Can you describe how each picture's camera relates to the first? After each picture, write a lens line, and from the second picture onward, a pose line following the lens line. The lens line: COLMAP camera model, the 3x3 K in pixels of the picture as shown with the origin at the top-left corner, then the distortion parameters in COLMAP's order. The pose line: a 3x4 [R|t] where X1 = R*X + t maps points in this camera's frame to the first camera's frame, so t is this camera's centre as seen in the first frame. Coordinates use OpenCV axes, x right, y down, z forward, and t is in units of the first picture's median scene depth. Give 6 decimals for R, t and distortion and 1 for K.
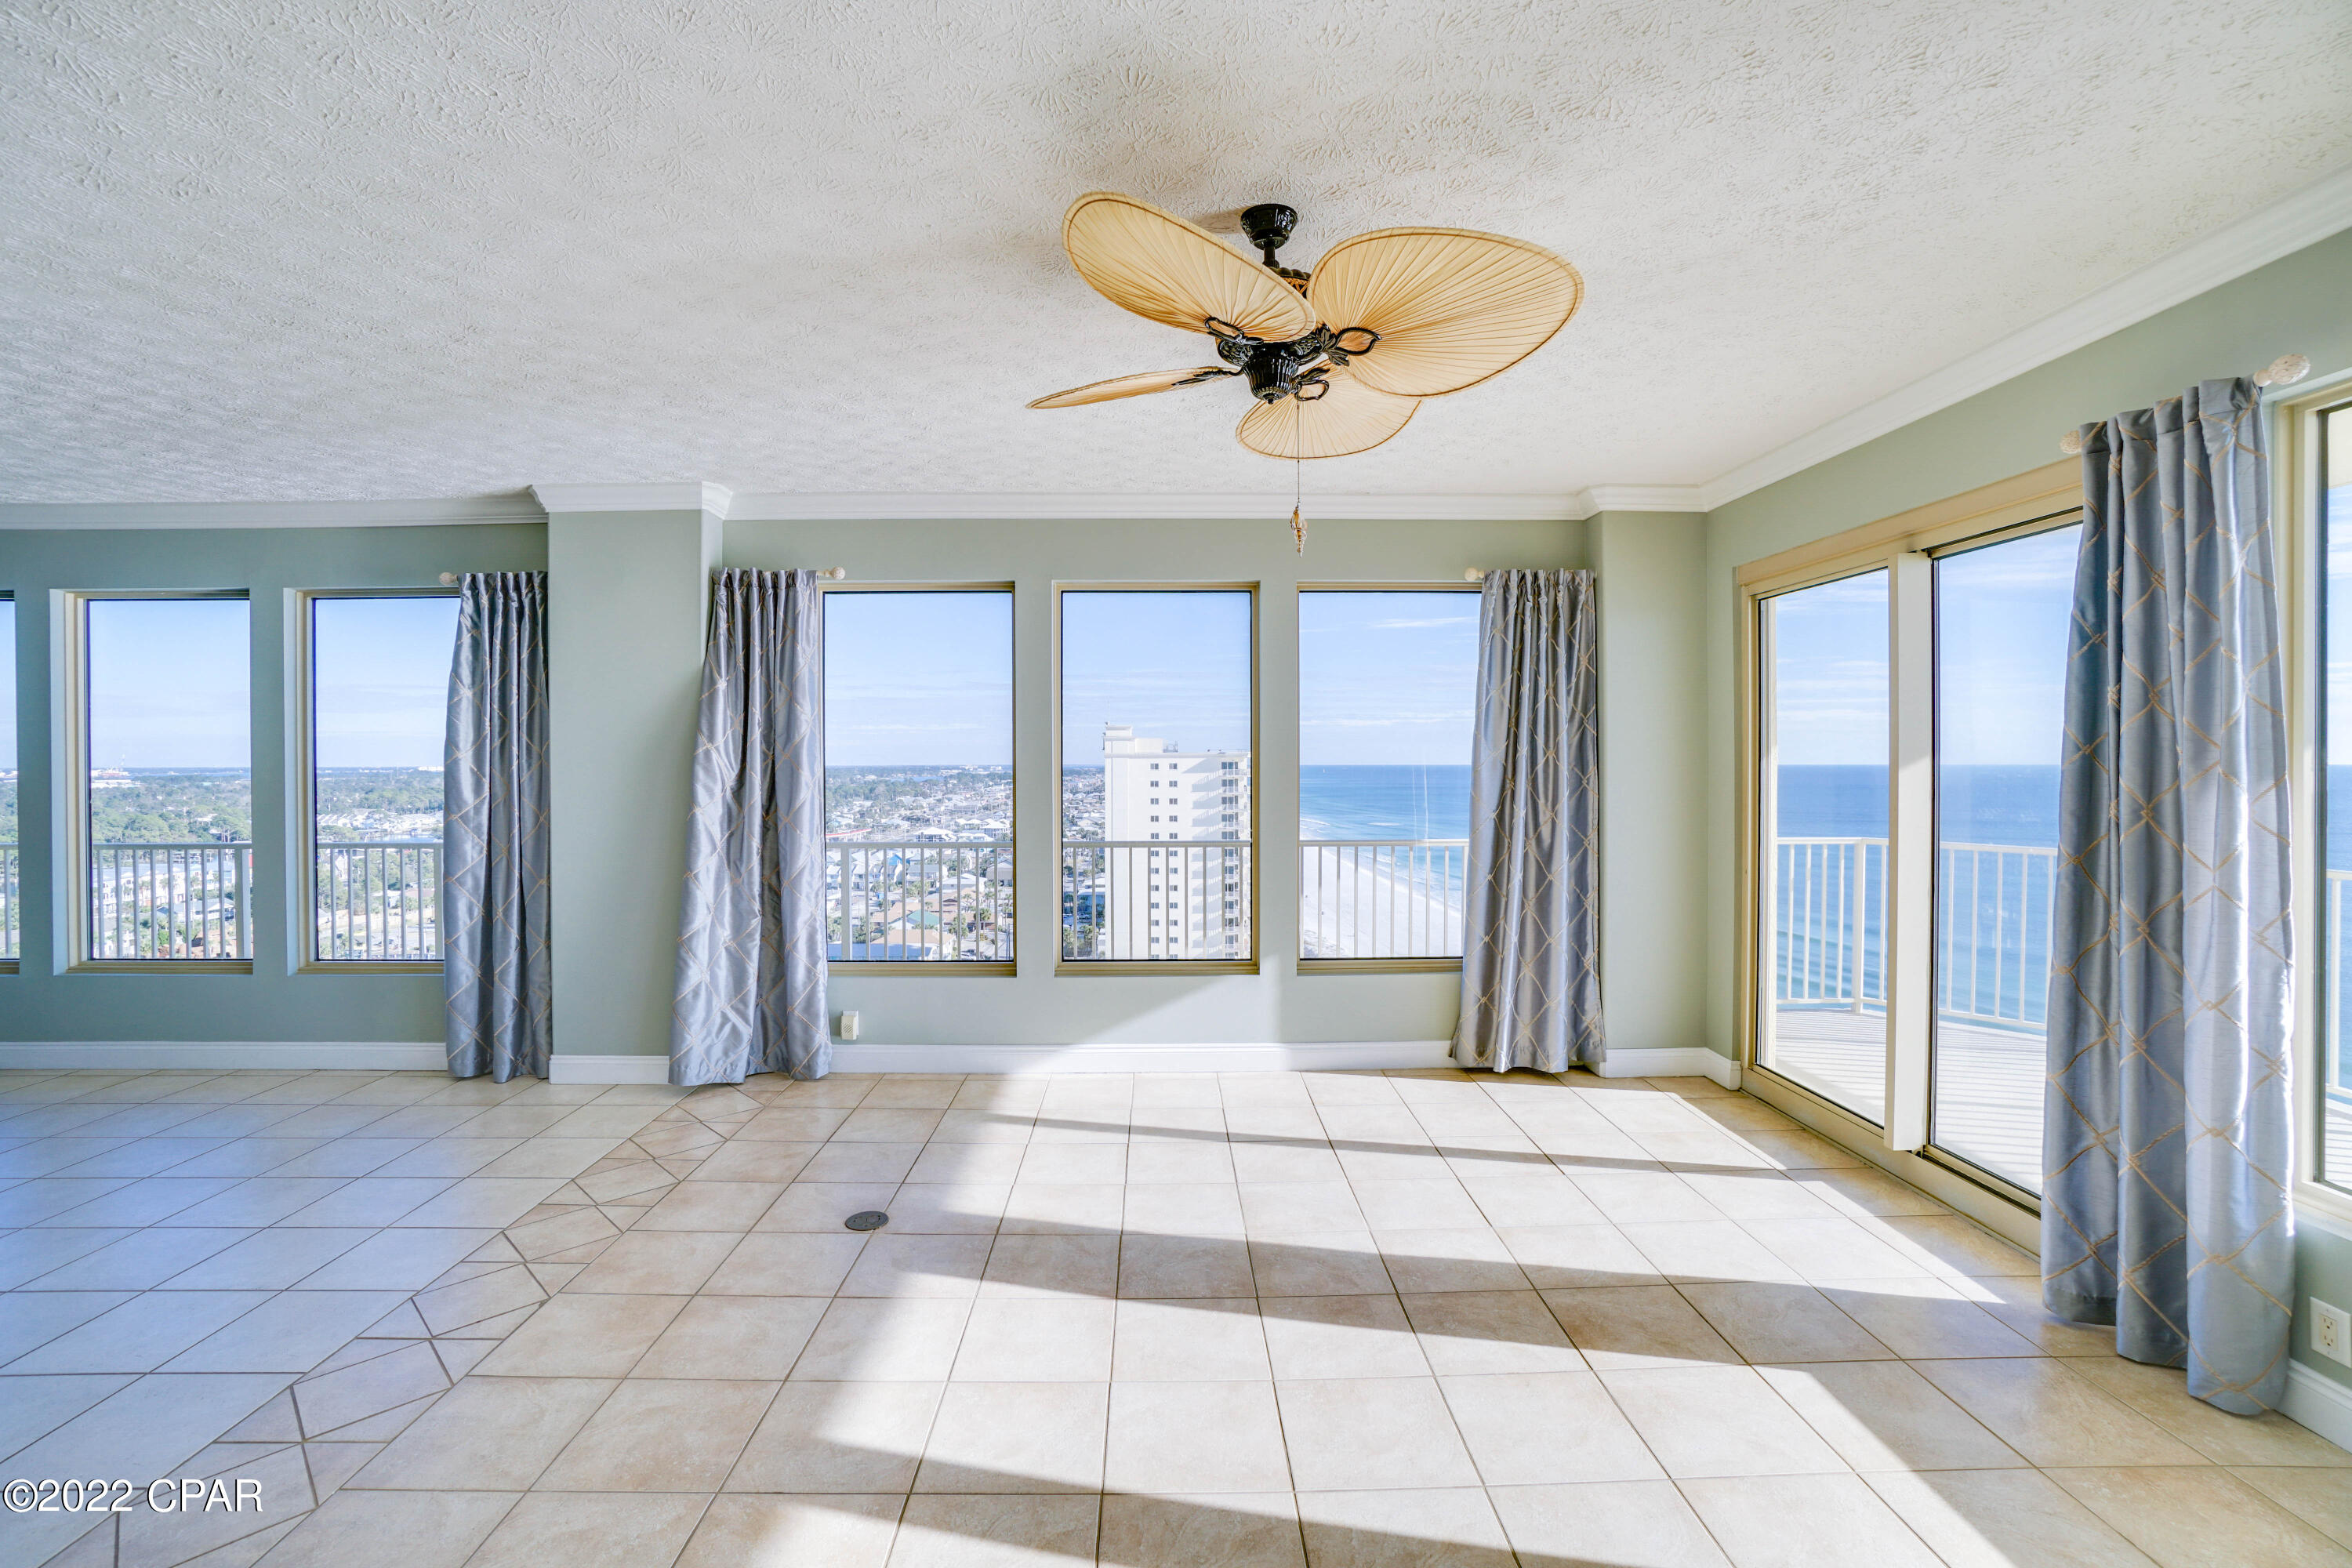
lens RADIAL K [[1045.6, 0, 1167.3], [0, 1045.6, 773.0], [0, 0, 1]] dist [-0.030429, 0.001245]
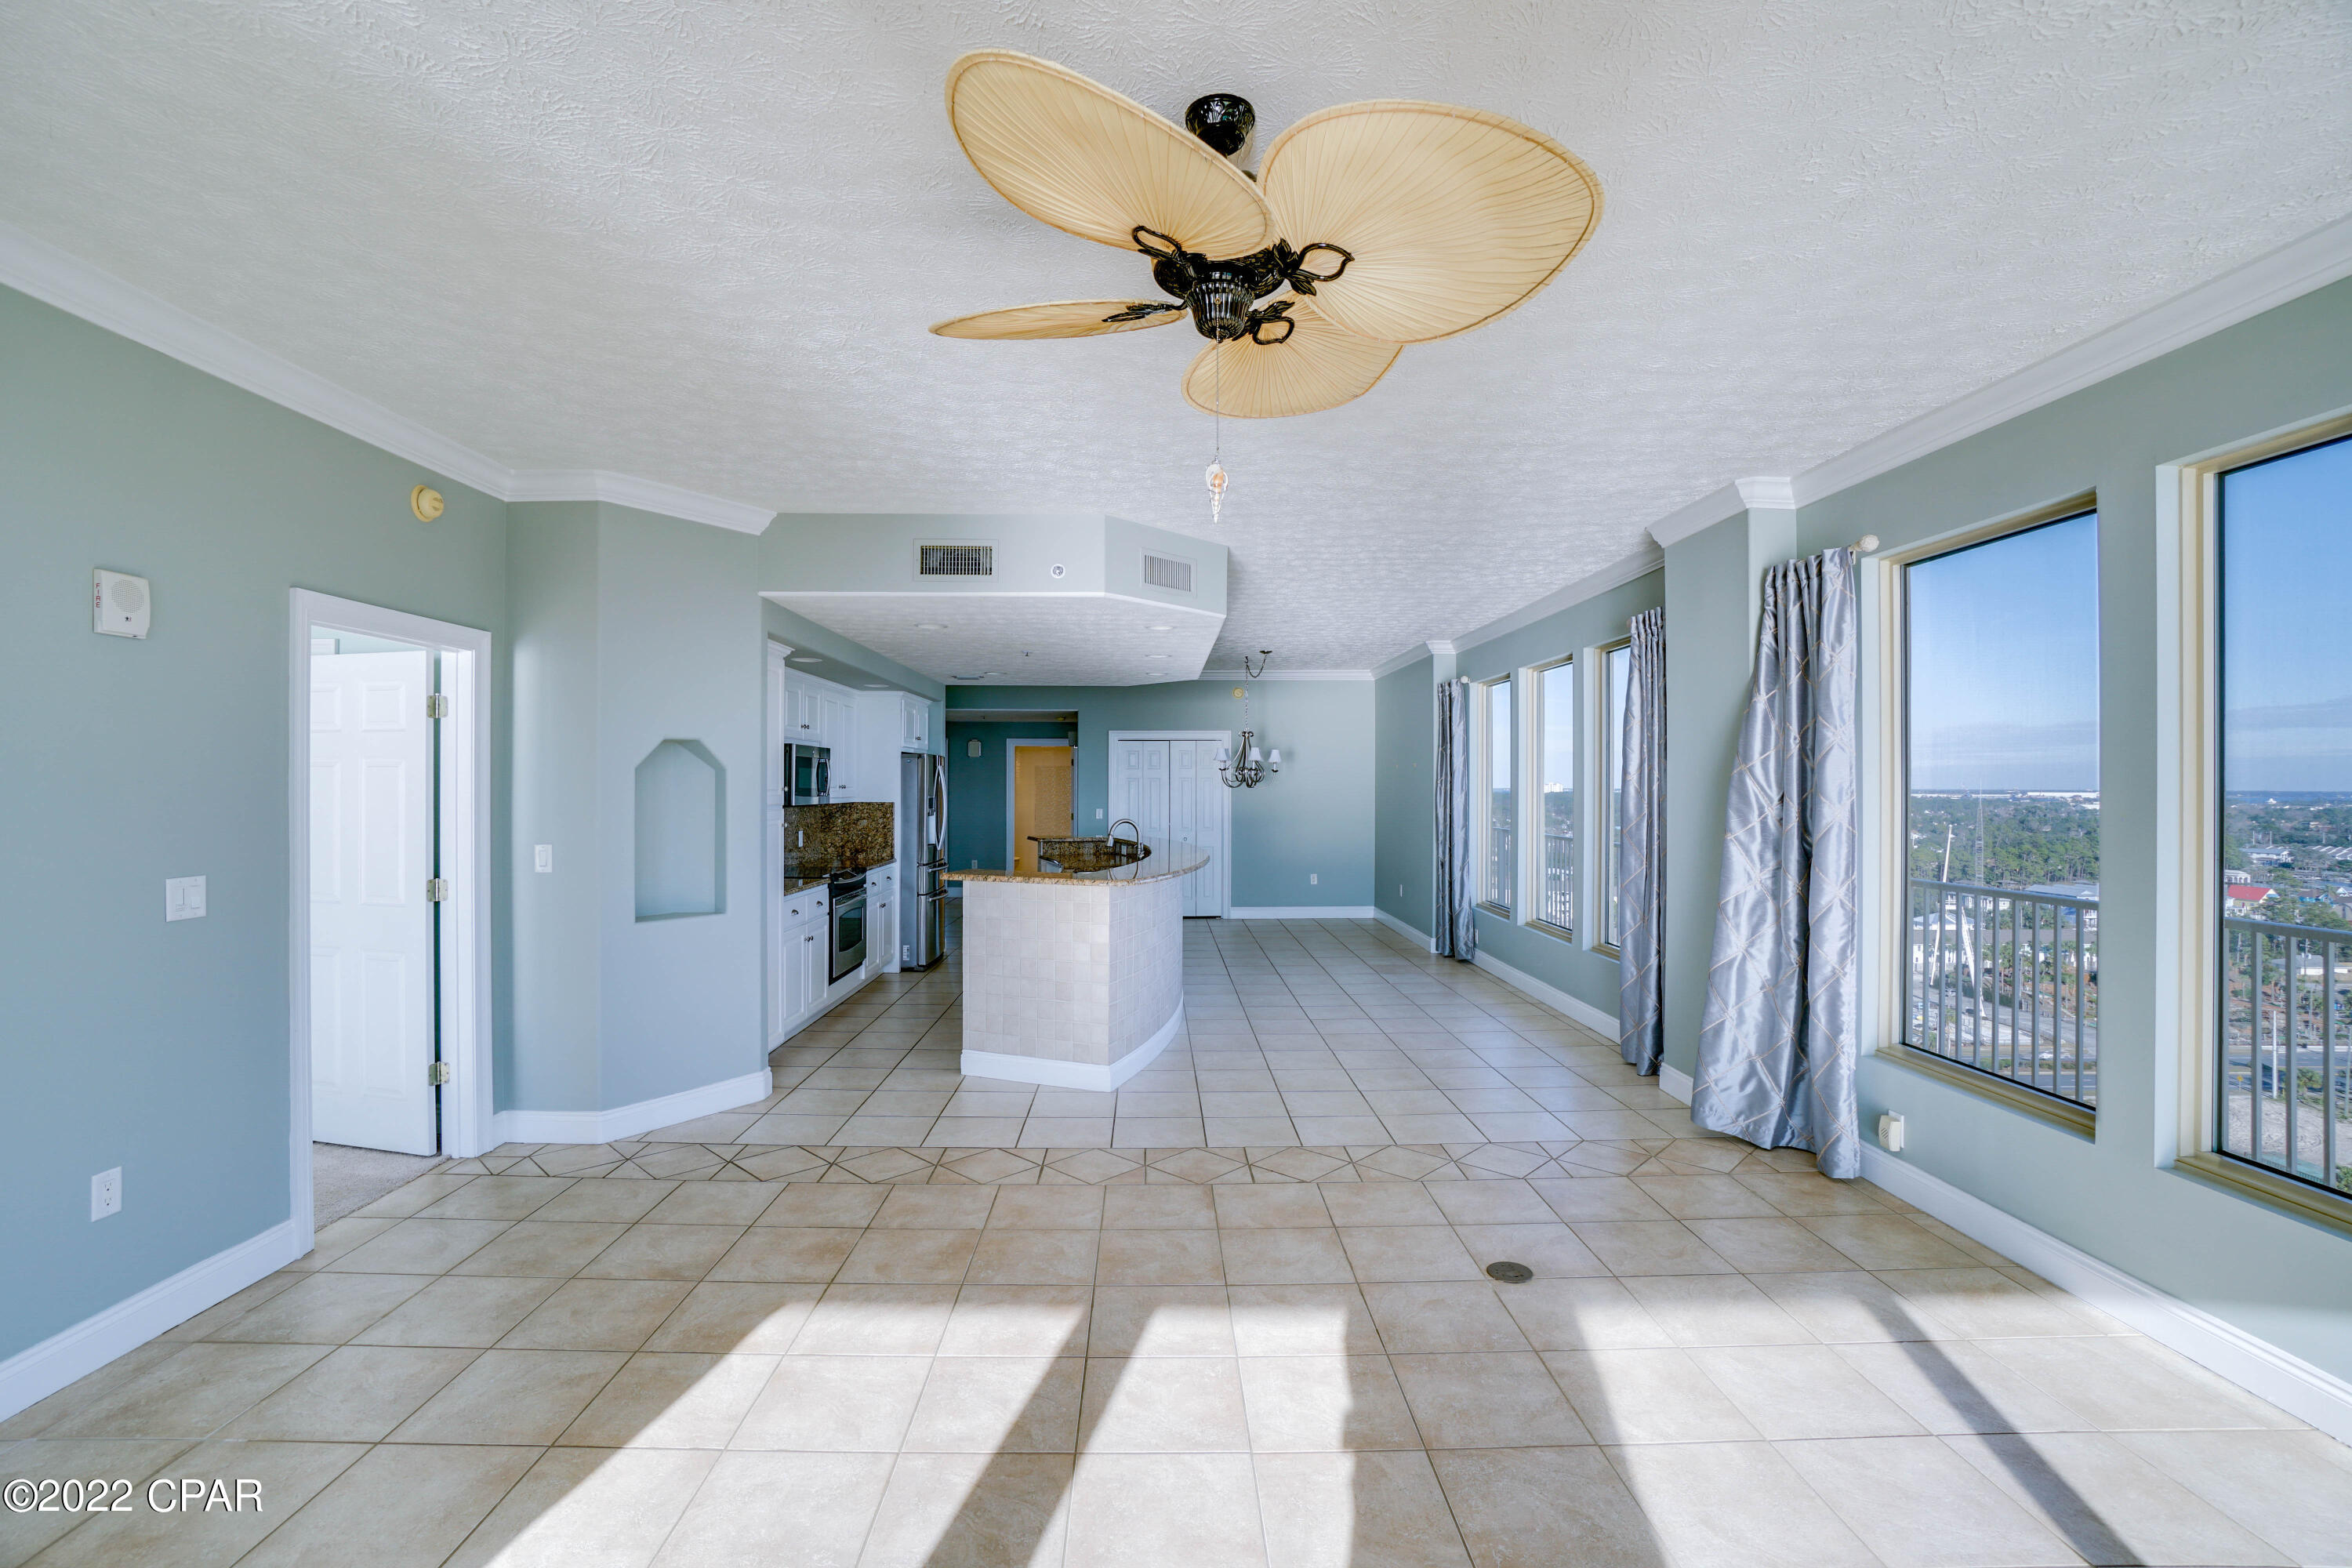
lens RADIAL K [[1045.6, 0, 1164.3], [0, 1045.6, 782.9], [0, 0, 1]] dist [-0.030429, 0.001245]
pose [[-0.002012, -0.001227, -0.999997, 0.587934], [-0.010907, 0.999940, -0.001205, -0.006966], [0.999938, 0.010904, -0.002025, 0.618439]]
